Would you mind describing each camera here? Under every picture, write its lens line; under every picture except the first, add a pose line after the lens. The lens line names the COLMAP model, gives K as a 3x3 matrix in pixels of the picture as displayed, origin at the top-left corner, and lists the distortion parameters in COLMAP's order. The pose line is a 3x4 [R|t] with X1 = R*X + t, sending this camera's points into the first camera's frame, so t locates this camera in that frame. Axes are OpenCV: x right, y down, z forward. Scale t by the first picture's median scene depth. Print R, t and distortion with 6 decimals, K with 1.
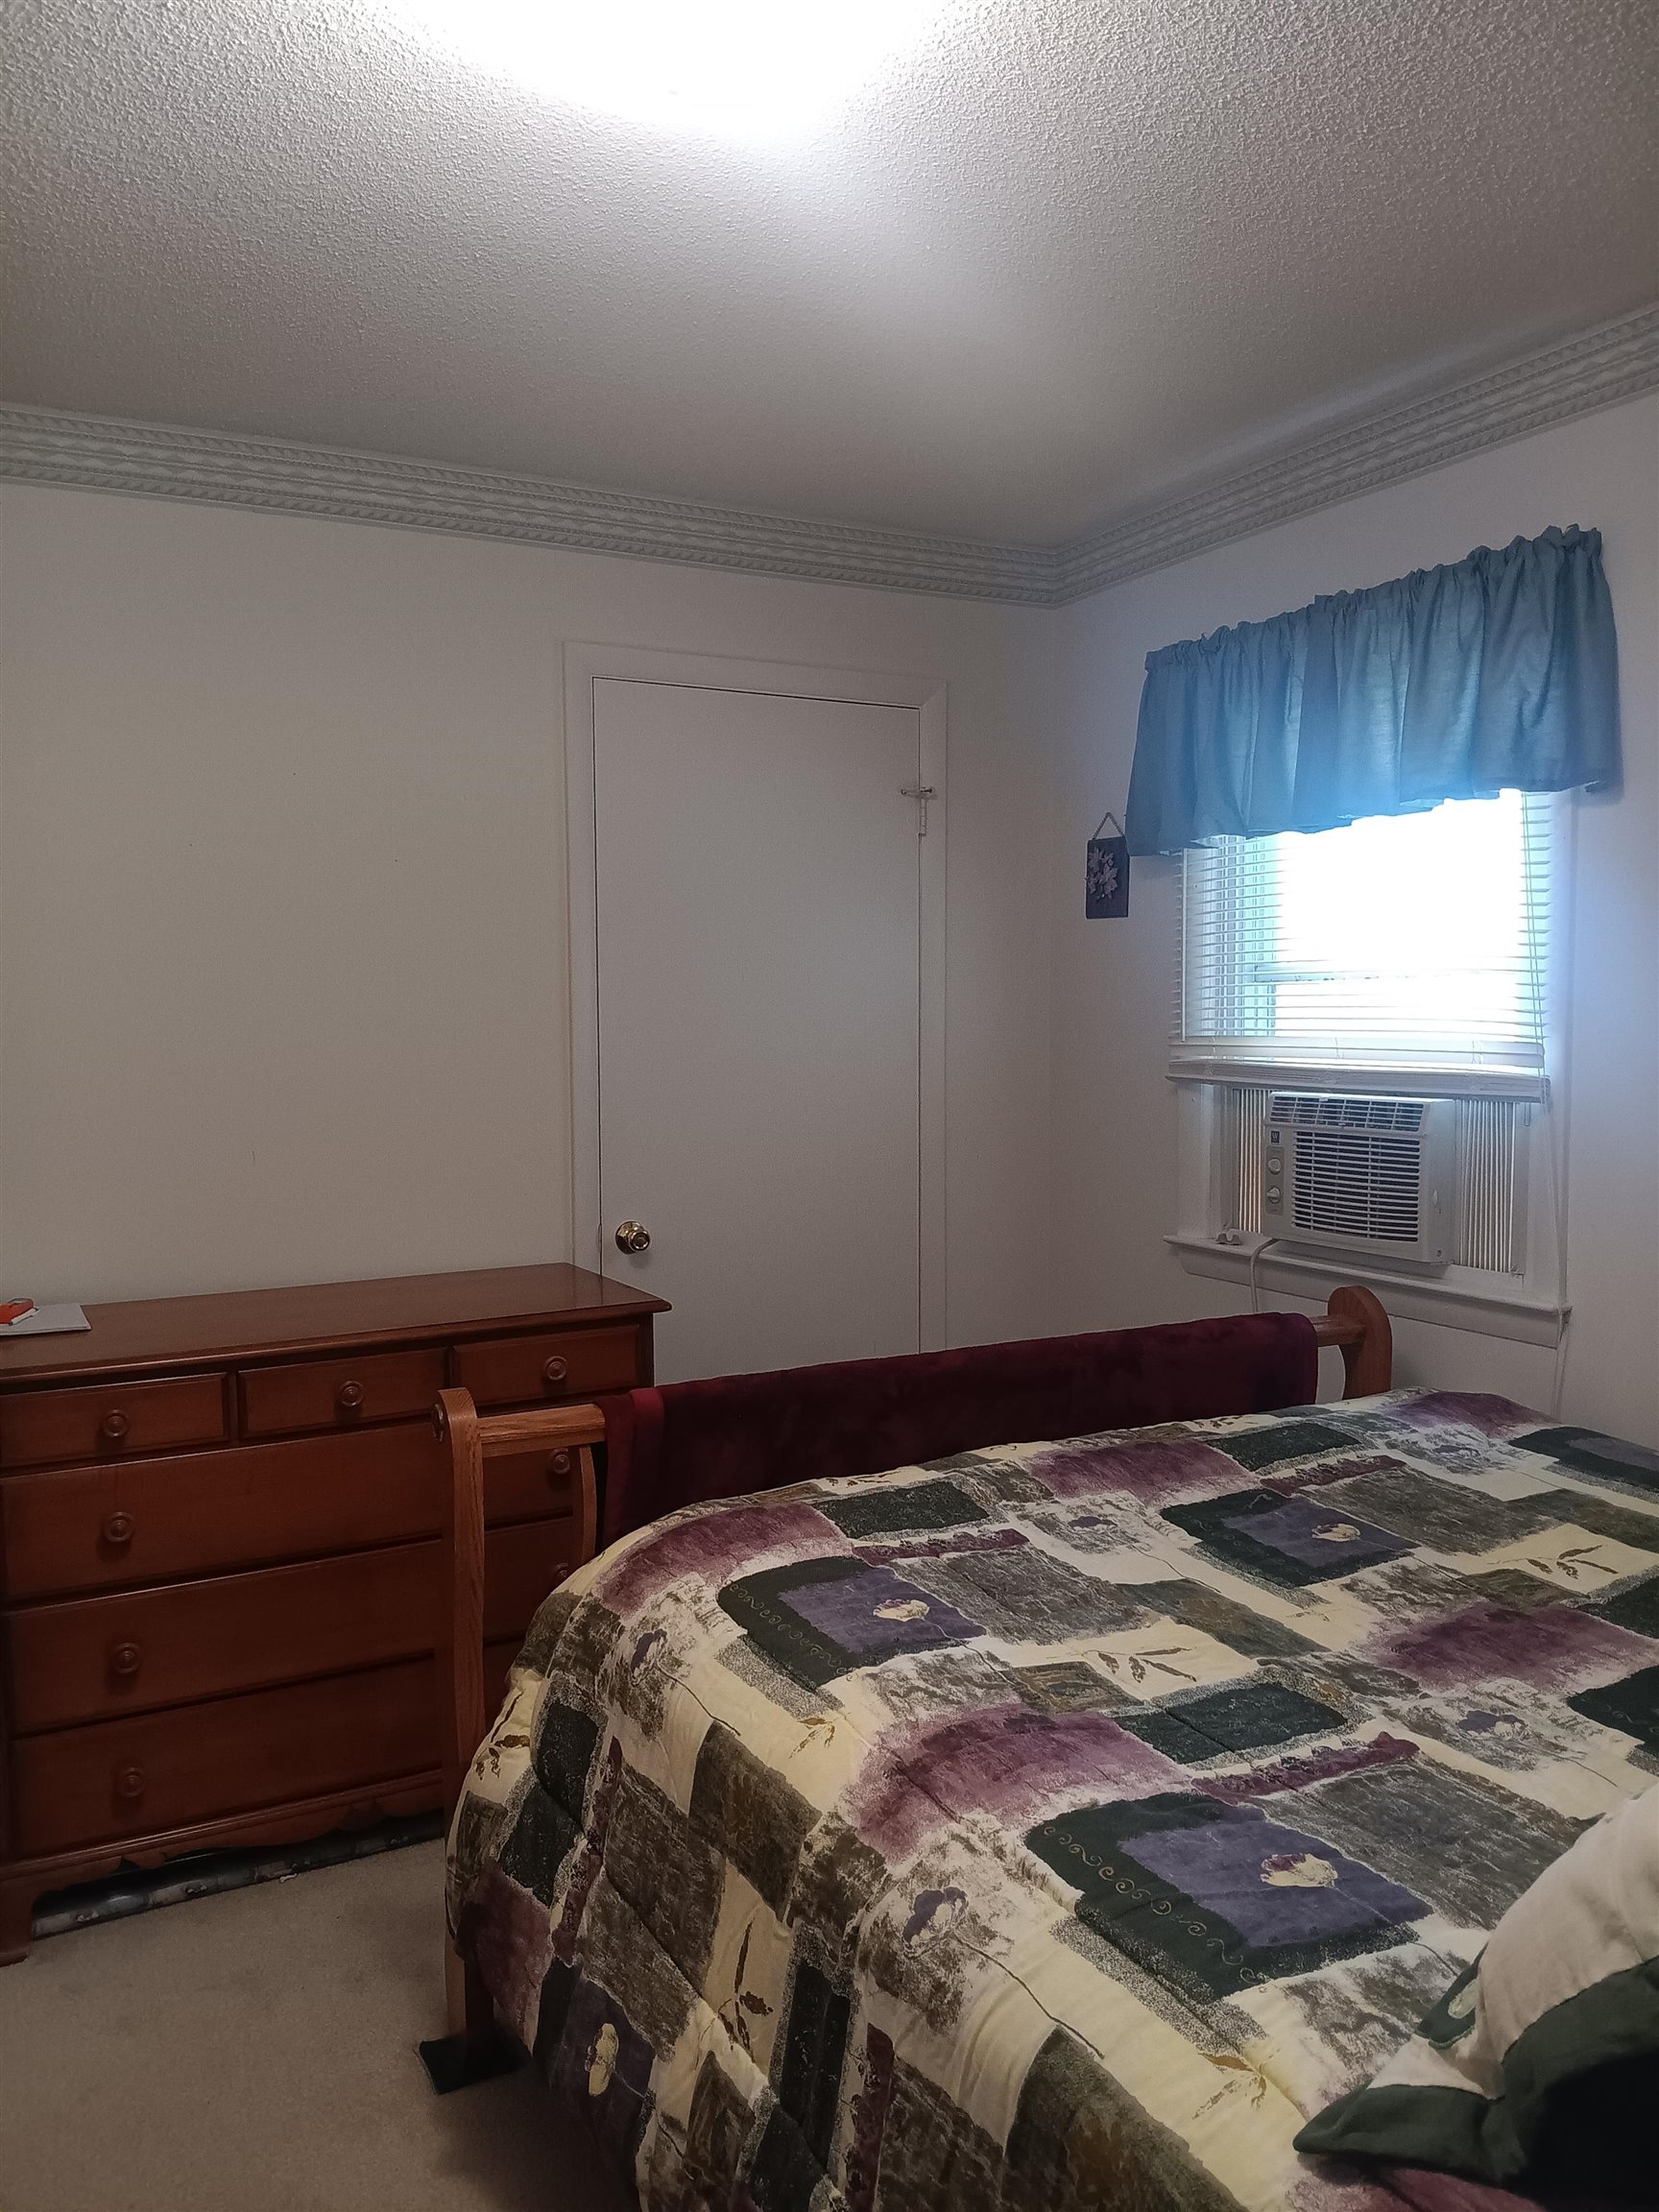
lens RADIAL K [[1697.1, 0, 829.5], [0, 1697.1, 1106.0], [0, 0, 1]] dist [0.122458, -0.256575]
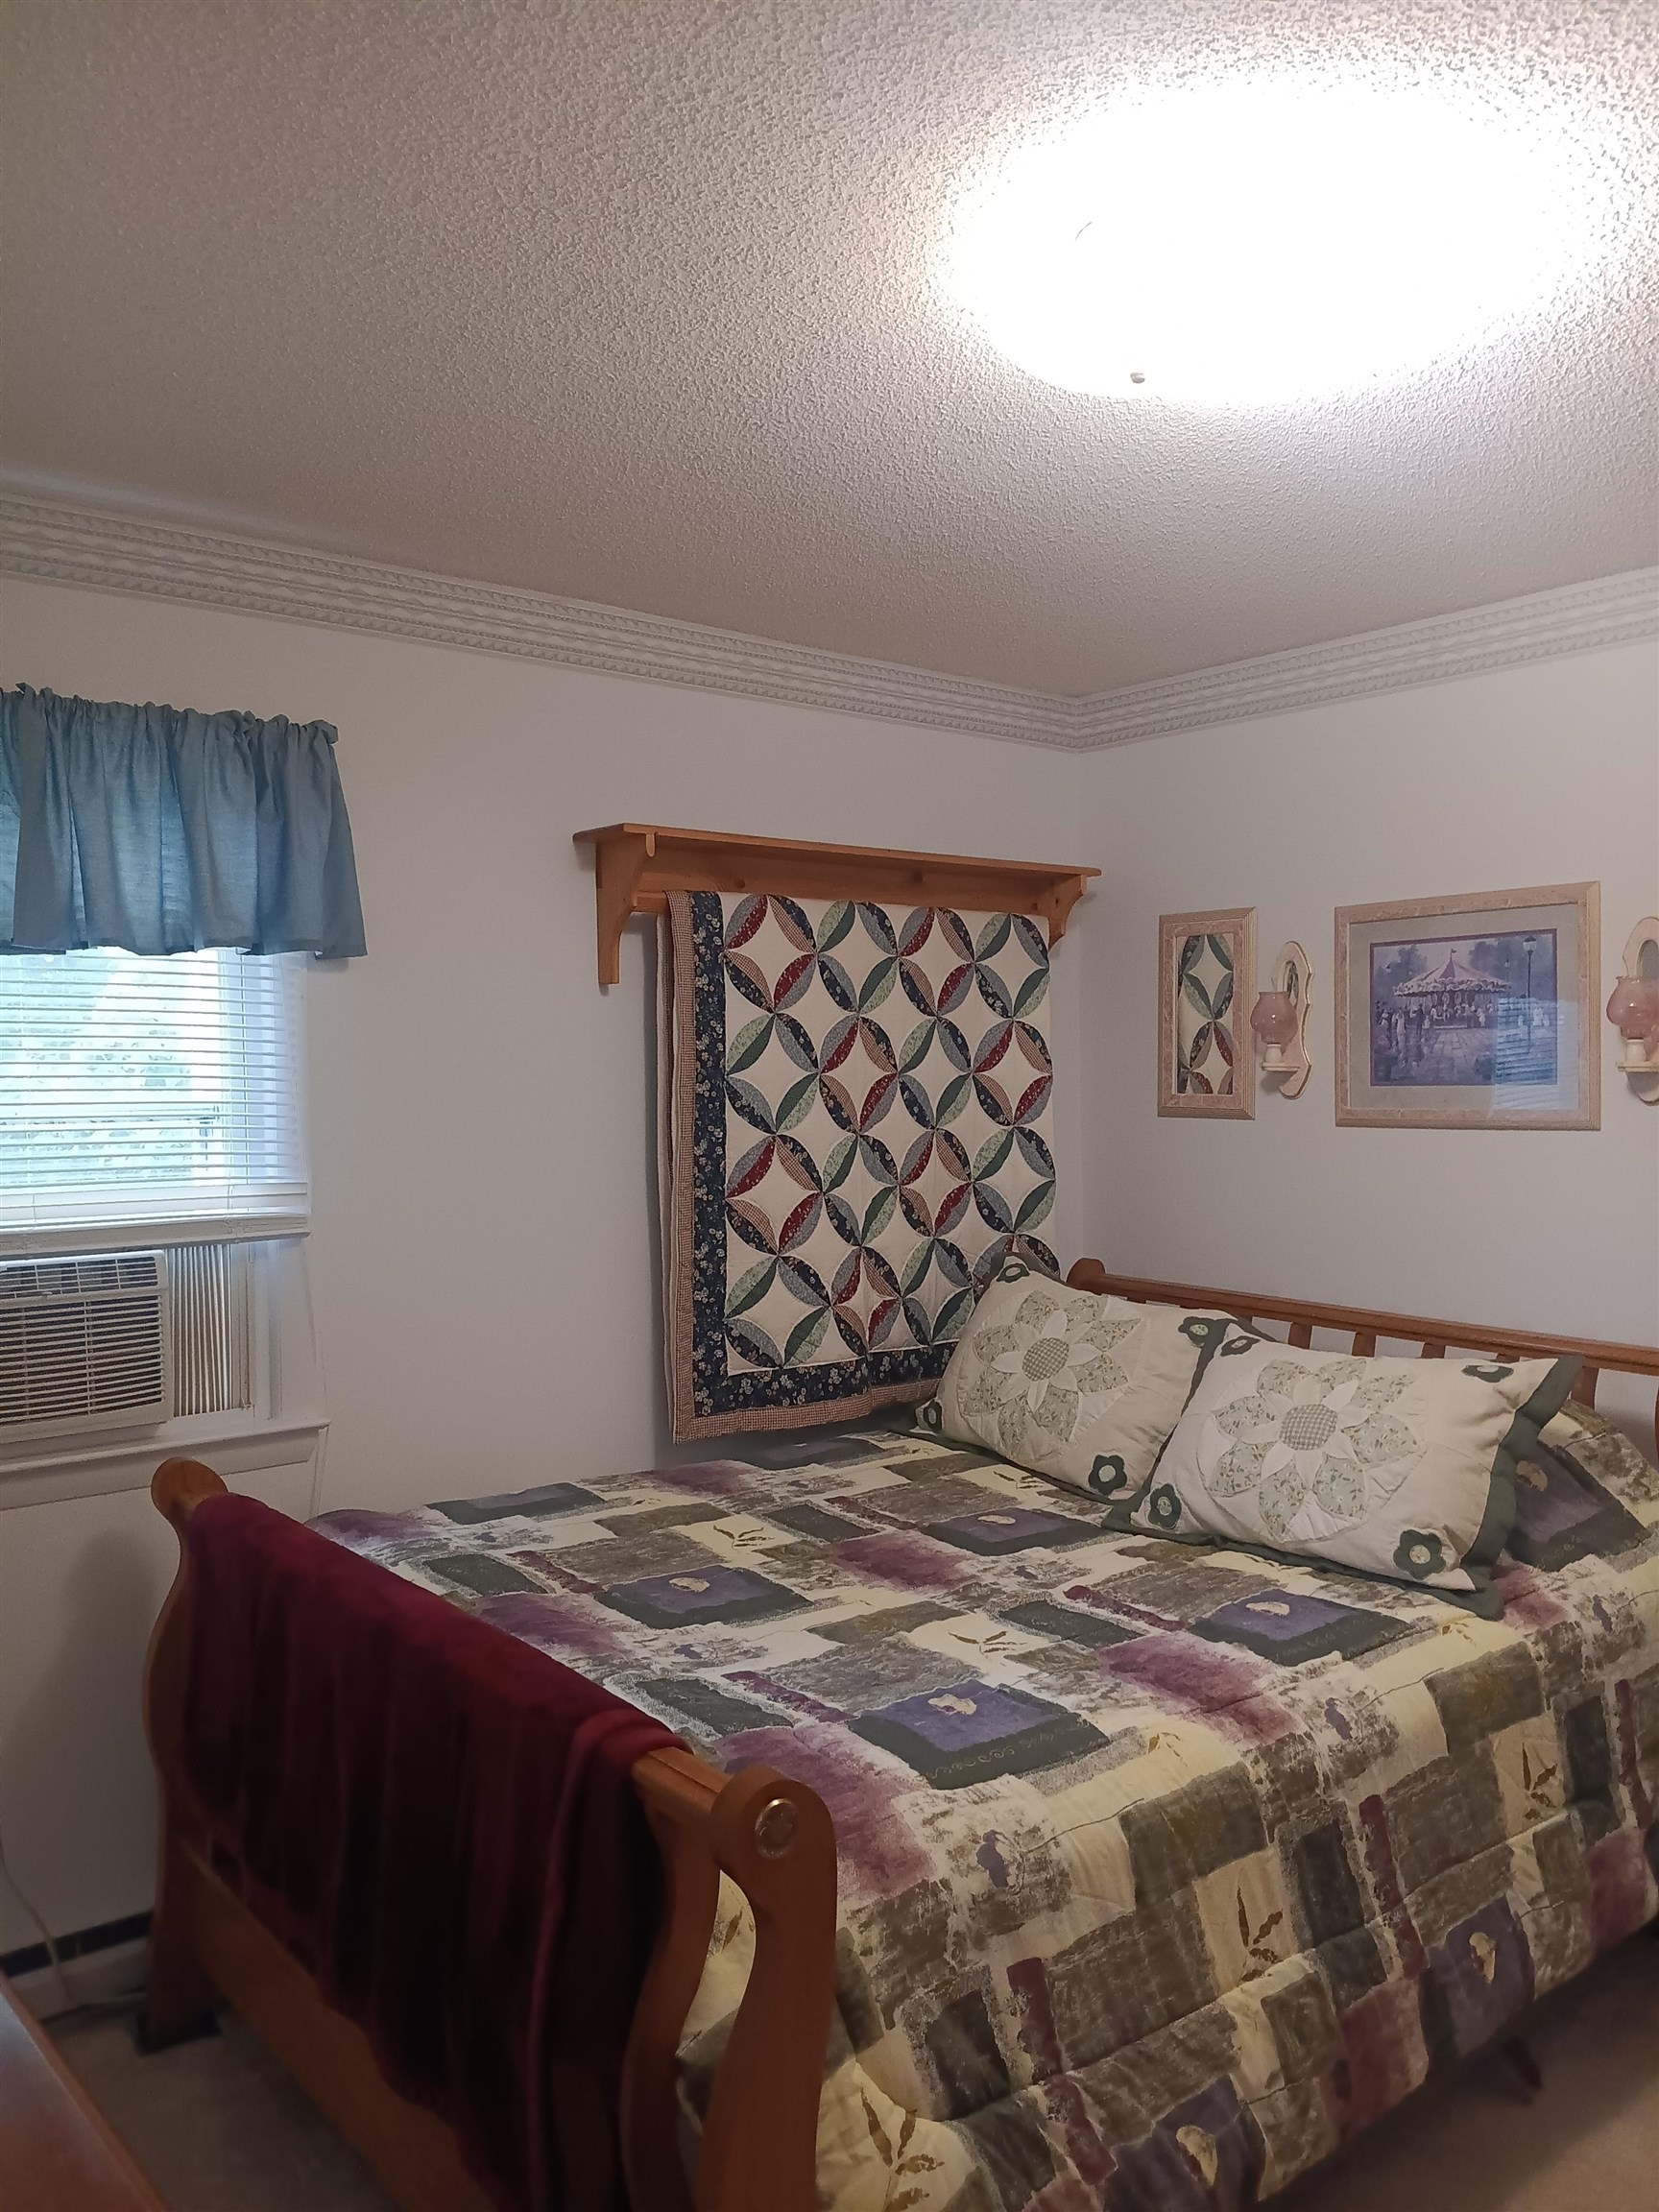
lens RADIAL K [[1697.1, 0, 829.5], [0, 1697.1, 1106.0], [0, 0, 1]] dist [0.122458, -0.256575]
pose [[-0.208950, -0.008721, 0.977887, -1.110260], [0.067628, 0.997437, 0.023345, -0.135834], [-0.975585, 0.071011, -0.207825, 1.383999]]
